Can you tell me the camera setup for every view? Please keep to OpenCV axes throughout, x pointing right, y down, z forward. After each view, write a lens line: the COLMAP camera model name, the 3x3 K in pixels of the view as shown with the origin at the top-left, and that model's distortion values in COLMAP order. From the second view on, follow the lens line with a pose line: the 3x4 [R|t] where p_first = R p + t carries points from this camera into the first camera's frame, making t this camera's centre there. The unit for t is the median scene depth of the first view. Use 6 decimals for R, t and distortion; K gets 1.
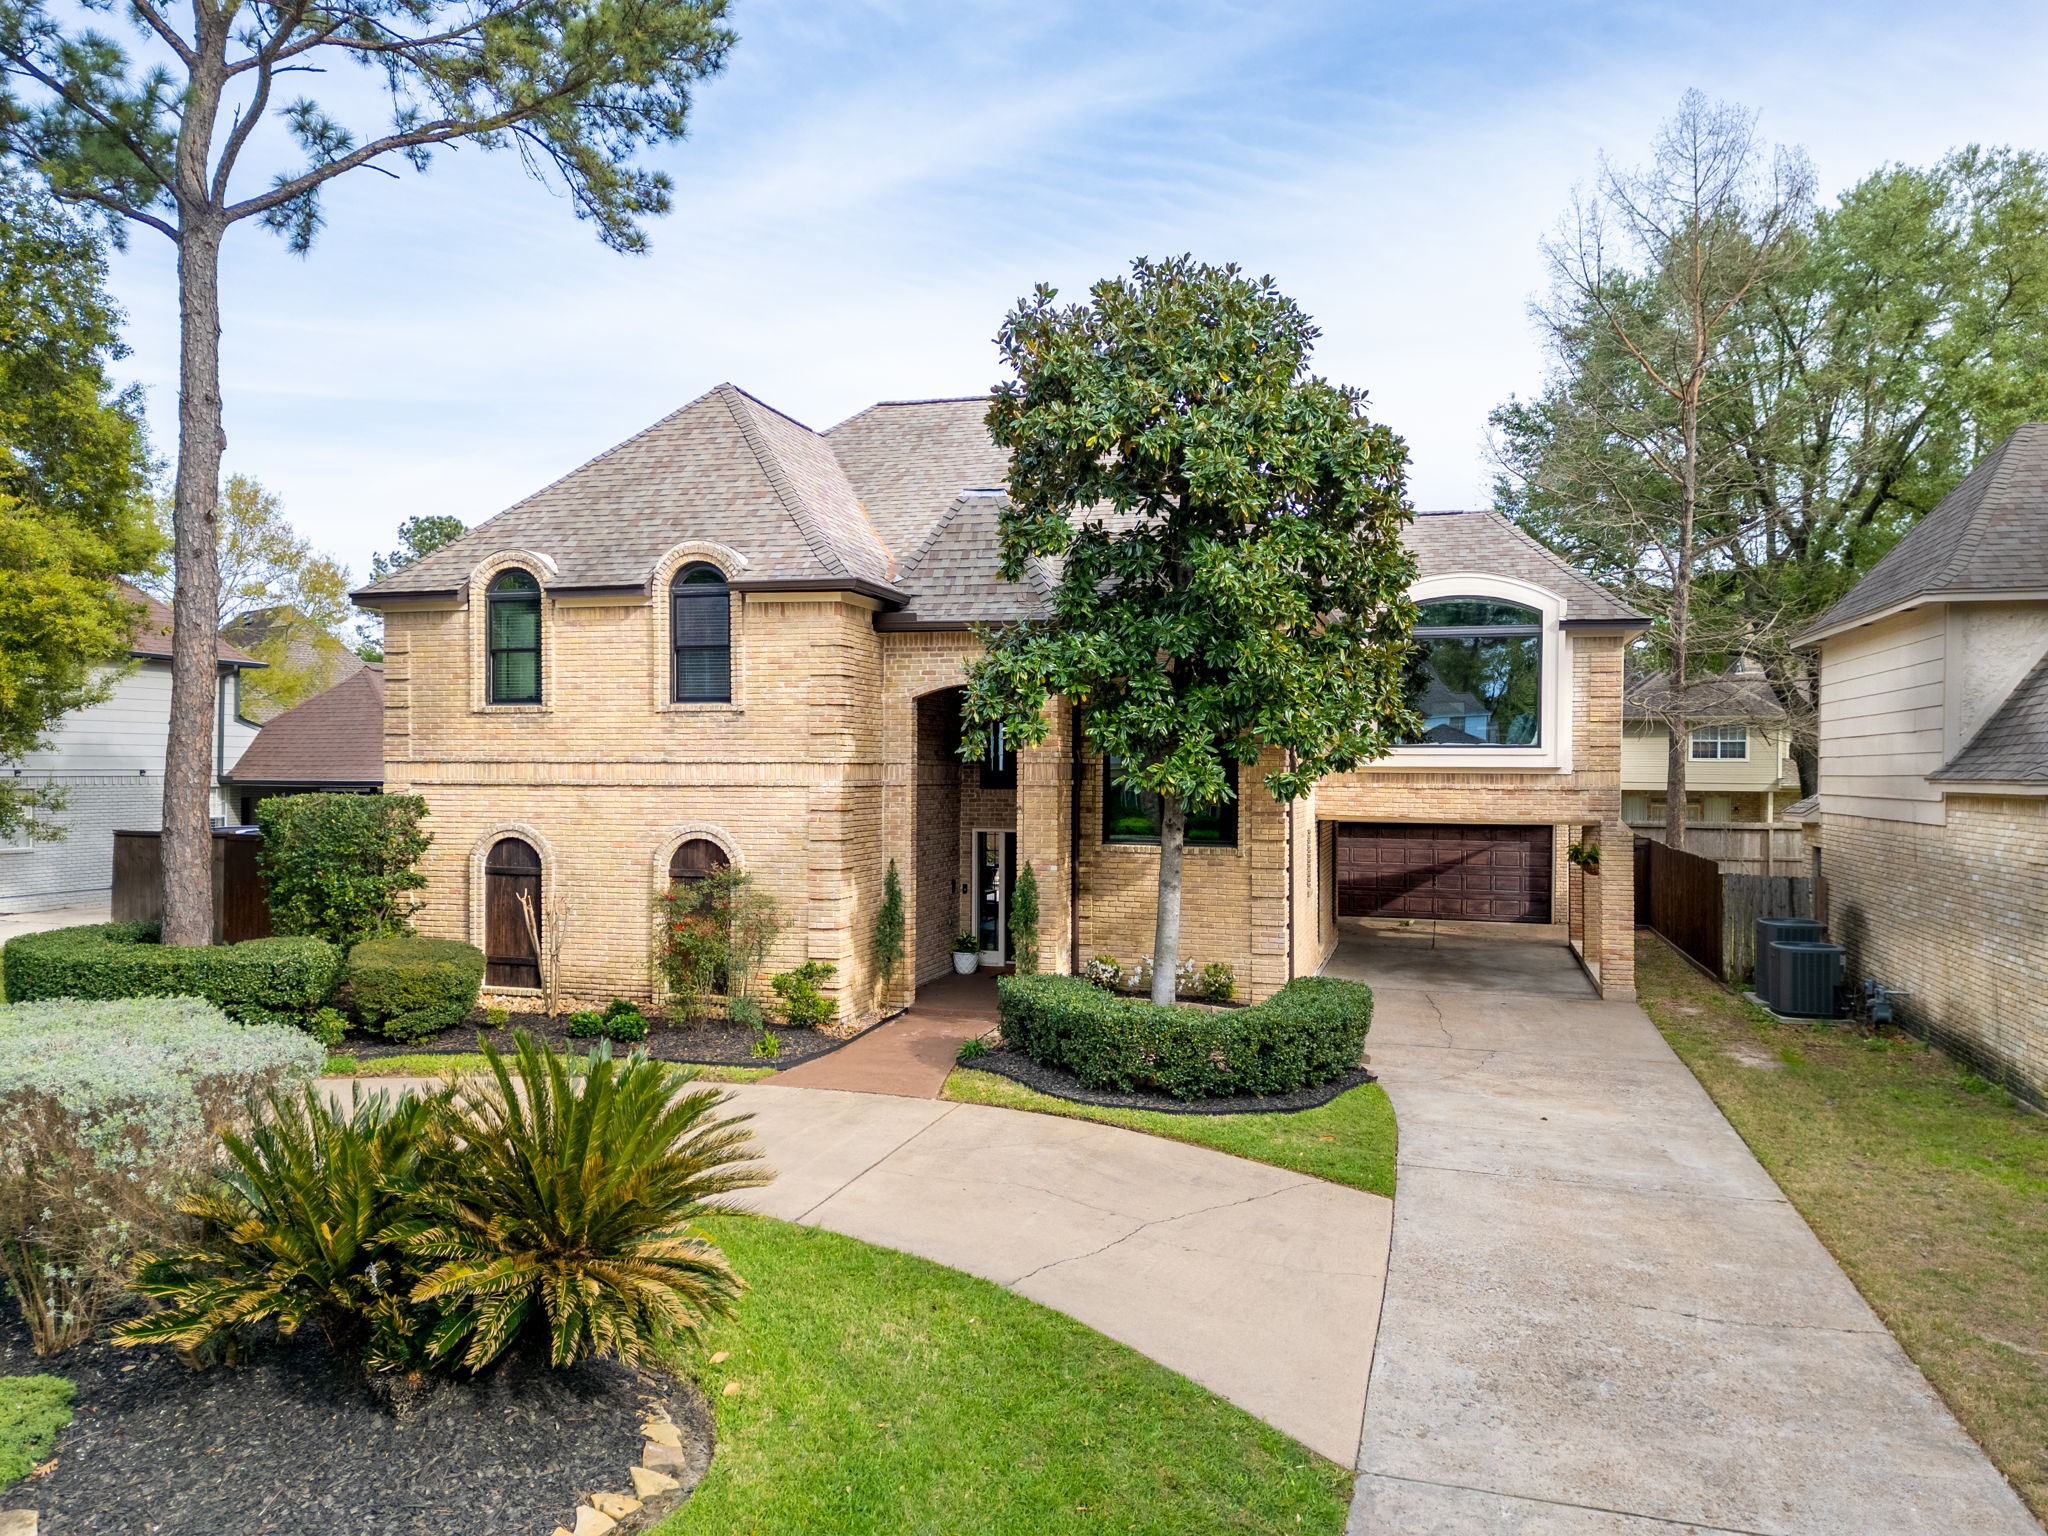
lens RADIAL K [[1510.9, 0, 1024.0], [0, 1510.9, 768.0], [0, 0, 1]] dist [0.030209, -0.008036]
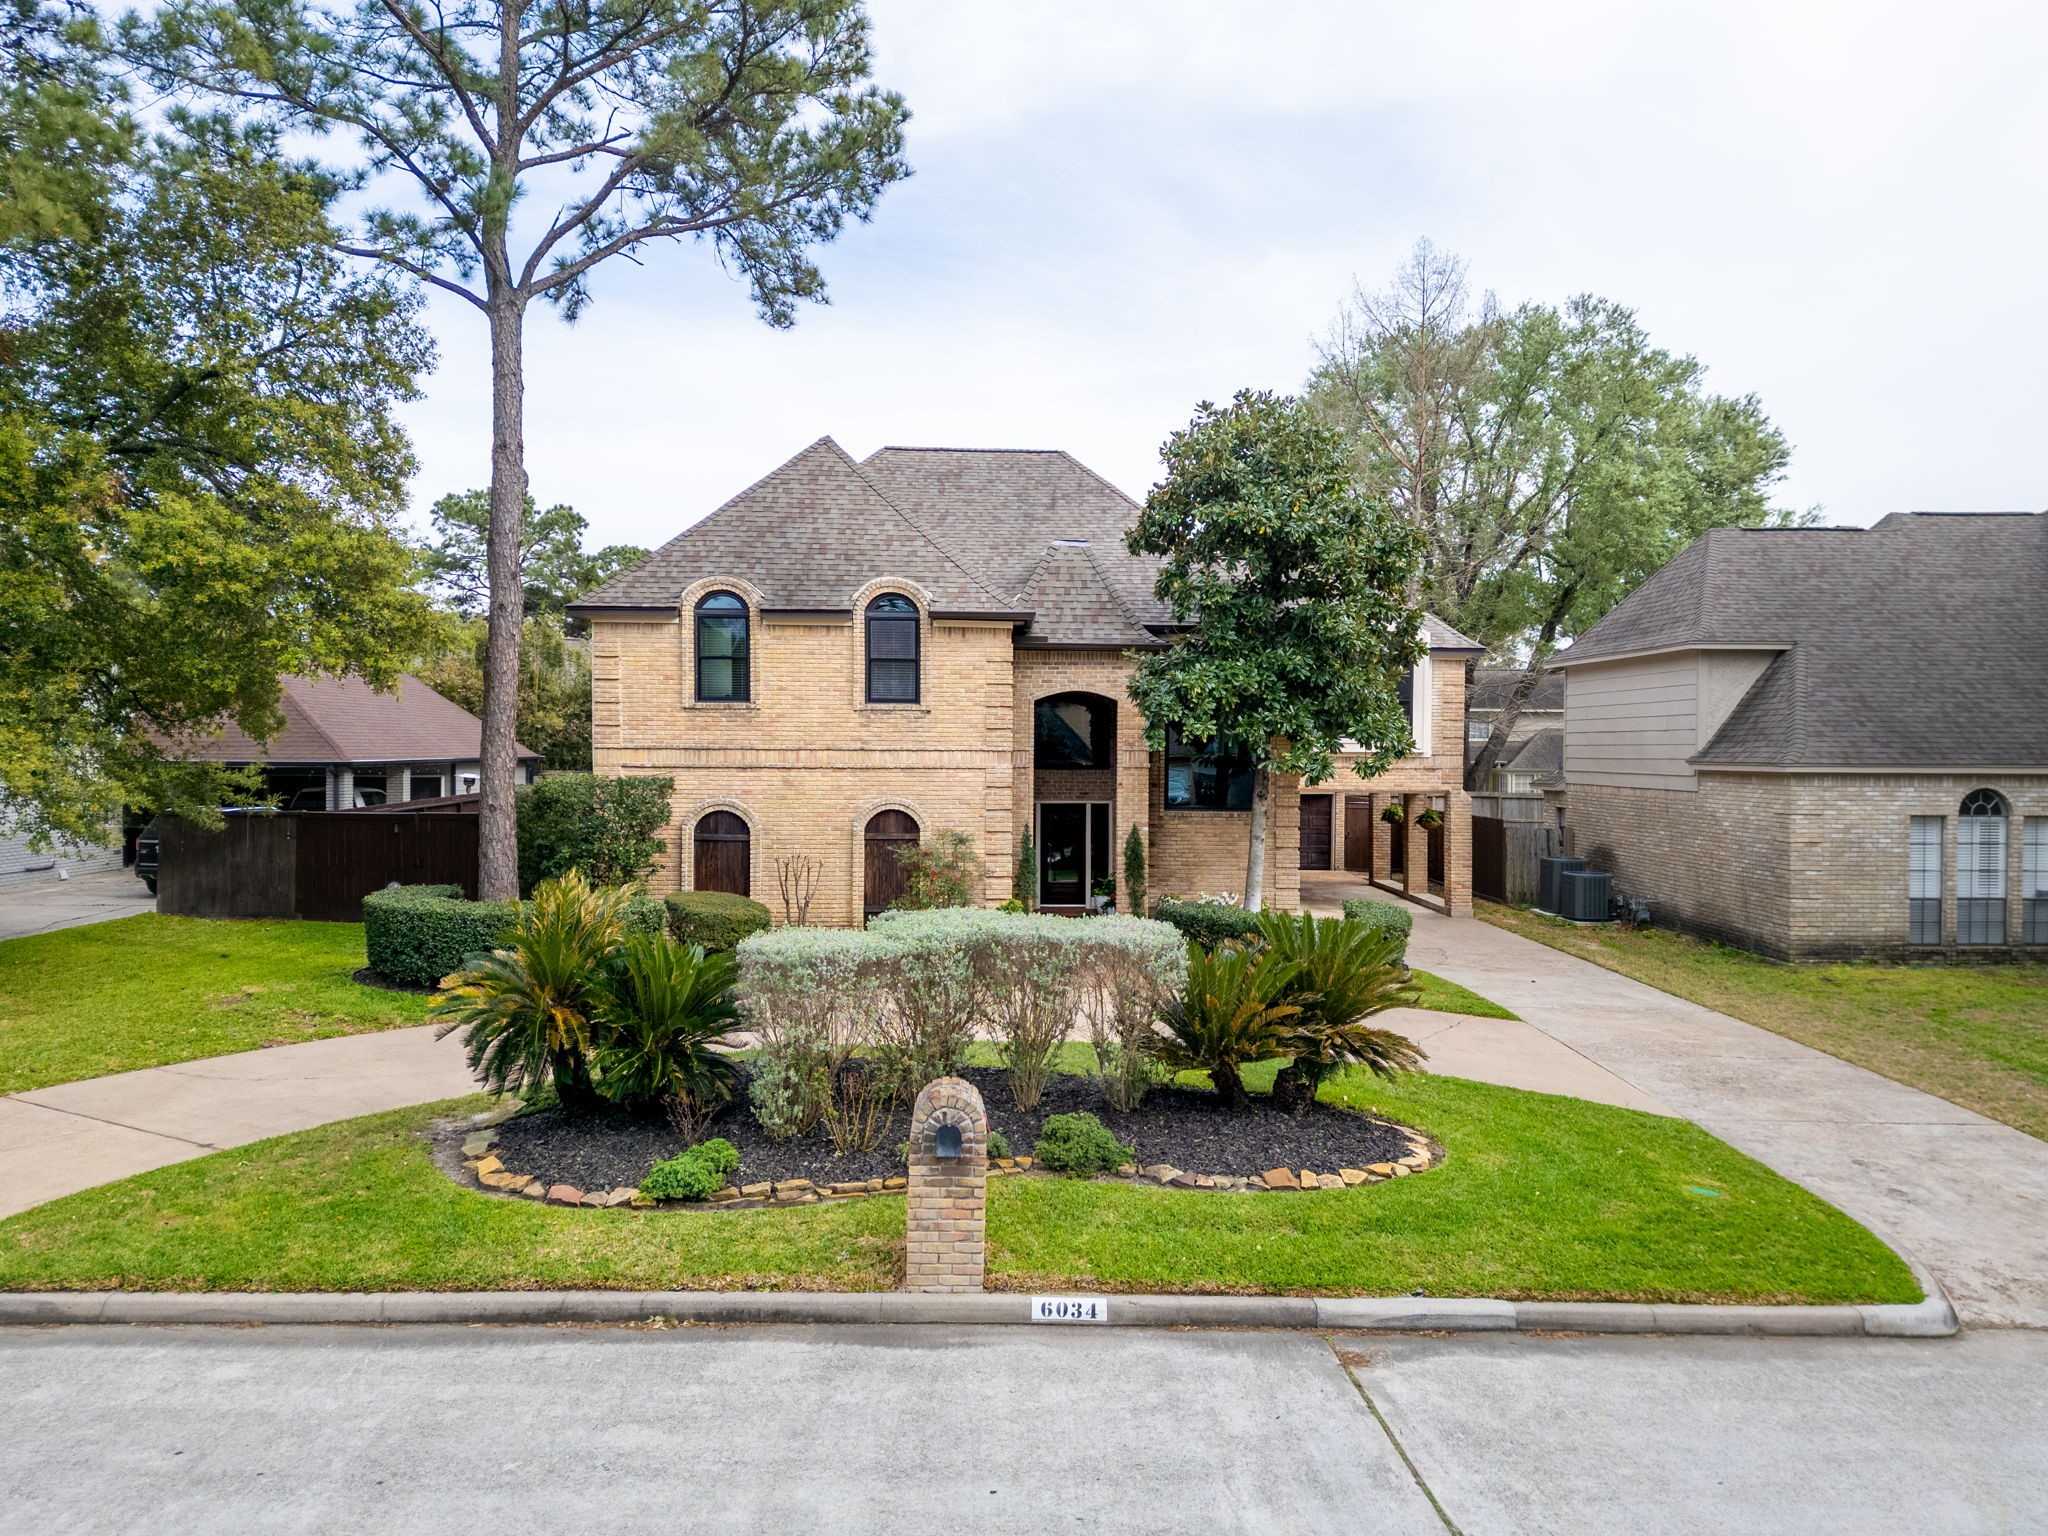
lens RADIAL K [[1510.9, 0, 1024.0], [0, 1510.9, 768.0], [0, 0, 1]] dist [0.030209, -0.008036]
pose [[0.948661, -0.002867, 0.316280, -0.504409], [-0.002812, 0.999843, 0.017498, -0.010954], [-0.316281, -0.017489, 0.948504, -0.240781]]
